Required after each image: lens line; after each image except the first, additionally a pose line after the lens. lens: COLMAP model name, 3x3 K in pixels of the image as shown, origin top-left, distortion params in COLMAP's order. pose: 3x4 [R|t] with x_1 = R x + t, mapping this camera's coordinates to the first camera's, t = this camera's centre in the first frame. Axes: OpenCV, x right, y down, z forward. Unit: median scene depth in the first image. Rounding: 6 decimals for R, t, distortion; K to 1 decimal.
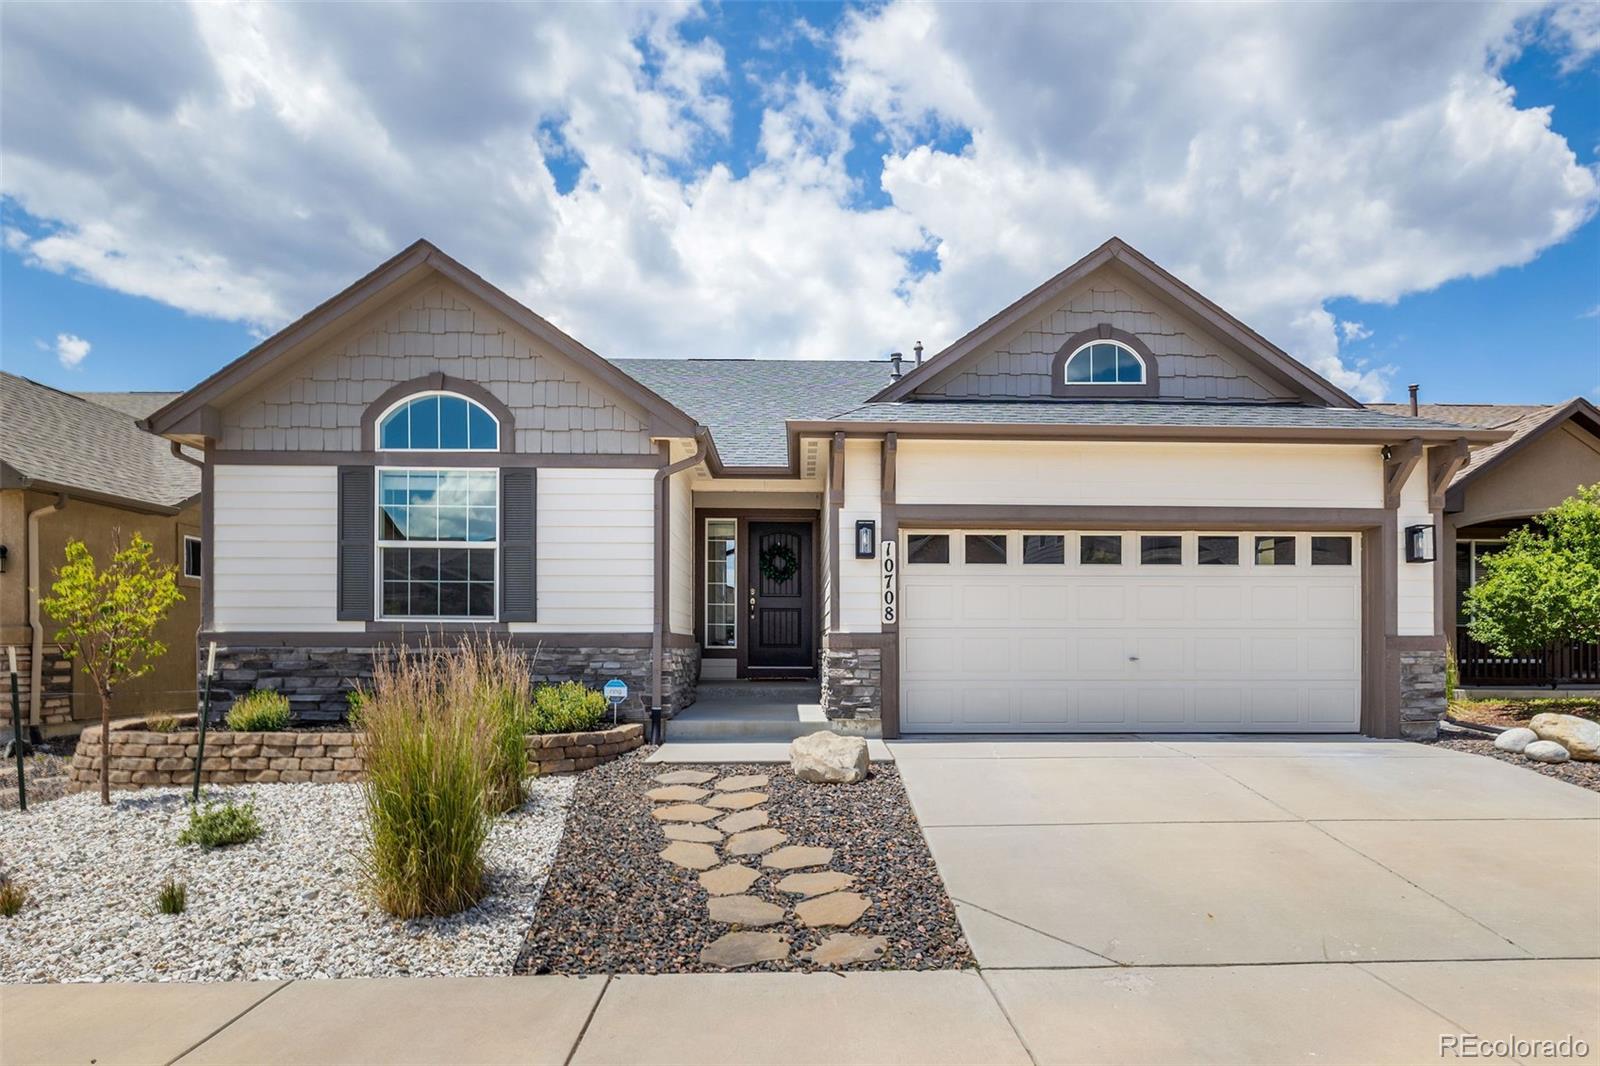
lens RADIAL K [[818.1, 0, 803.9], [0, 818.1, 646.0], [0, 0, 1]] dist [0.009254, 0.000646]
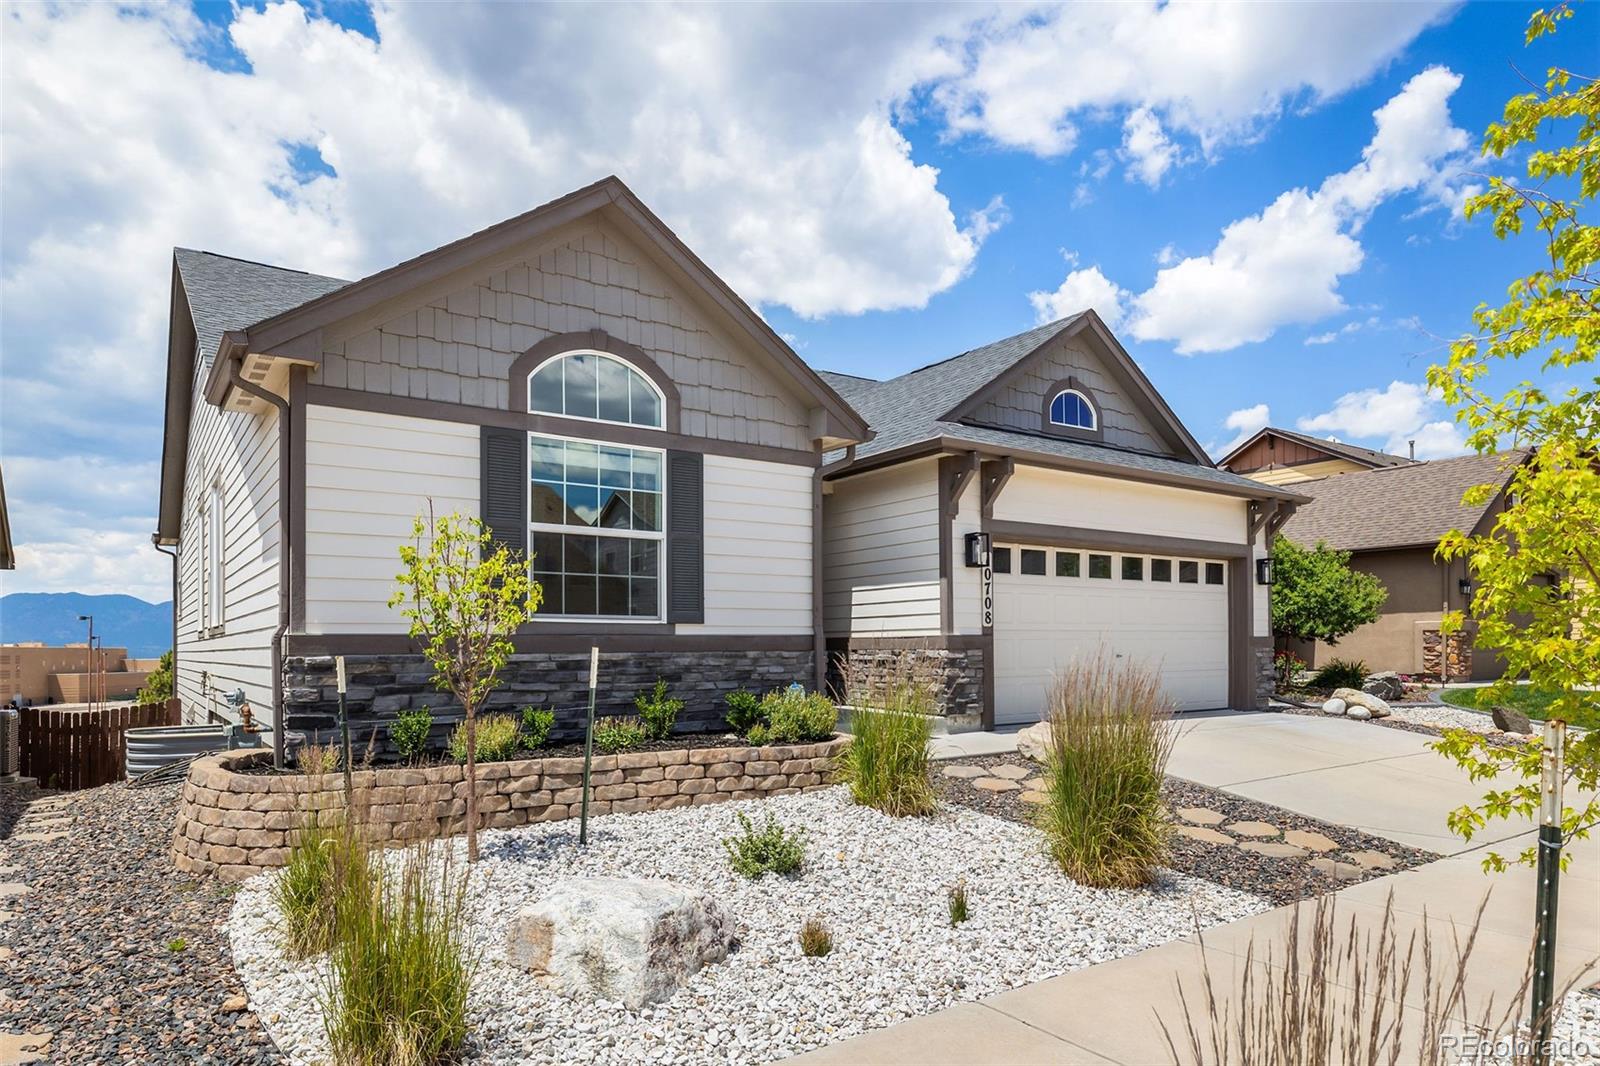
lens RADIAL K [[947.0, 0, 799.7], [0, 947.0, 633.9], [0, 0, 1]] dist [0.028310, -0.000107]
pose [[0.839453, 0.000296, 0.543432, -0.807864], [0.004924, 0.999955, -0.008150, -0.008418], [-0.543410, 0.009517, 0.839414, 0.061499]]
